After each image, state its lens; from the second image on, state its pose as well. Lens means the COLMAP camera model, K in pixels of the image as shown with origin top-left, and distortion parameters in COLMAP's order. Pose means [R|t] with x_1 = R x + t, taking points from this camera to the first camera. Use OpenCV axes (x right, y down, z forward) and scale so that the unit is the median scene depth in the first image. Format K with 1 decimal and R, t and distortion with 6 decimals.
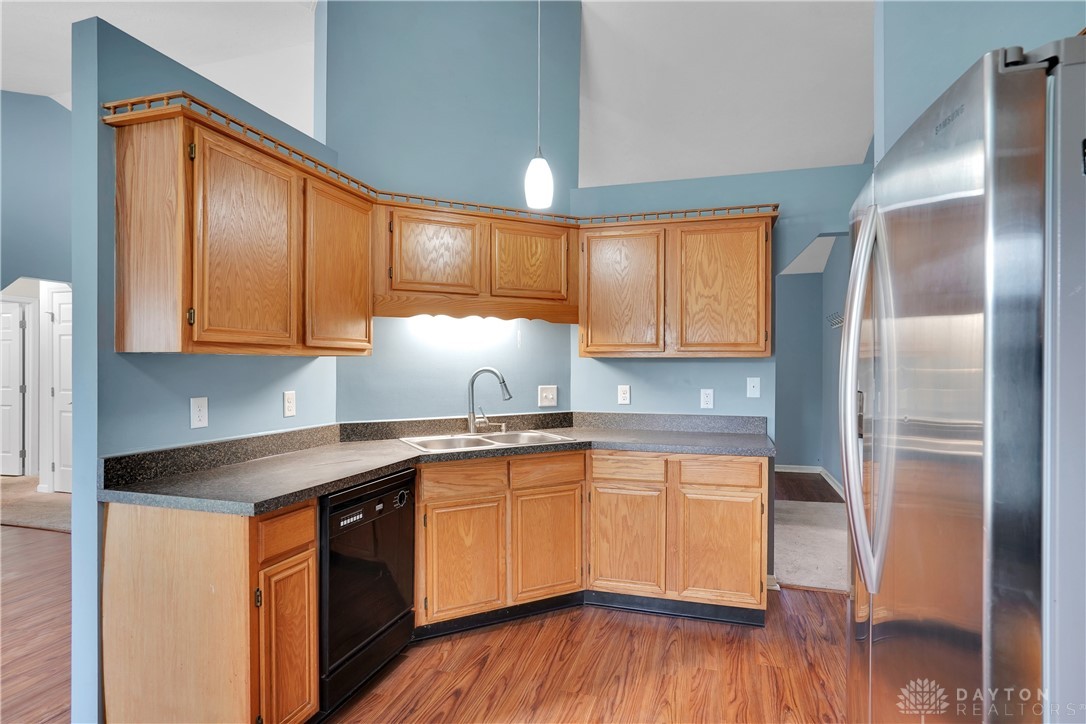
lens RADIAL K [[573.2, 0, 543.0], [0, 573.2, 362.0], [0, 0, 1]] dist [0.000118, 0.000158]
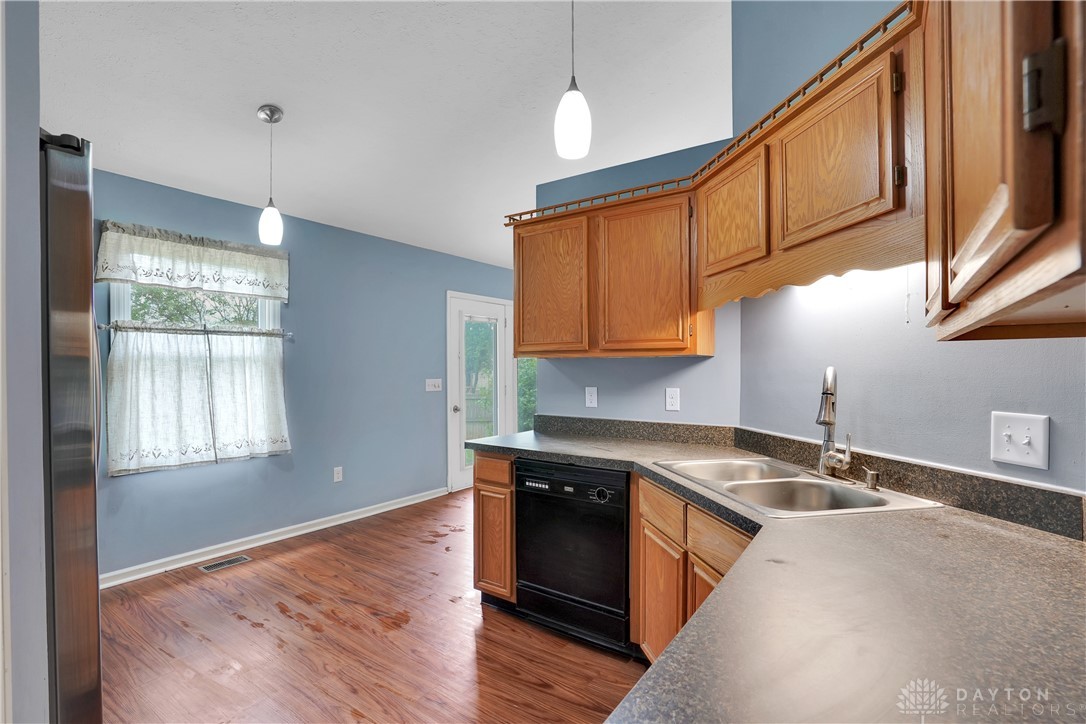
lens RADIAL K [[505.0, 0, 542.6], [0, 505.0, 368.8], [0, 0, 1]] dist [-0.053917, 0.000051]
pose [[-0.302992, 0.001384, -0.952992, 0.646910], [0.005545, 0.999985, -0.000311, 0.012961], [0.952977, -0.005379, -0.302995, 1.186948]]
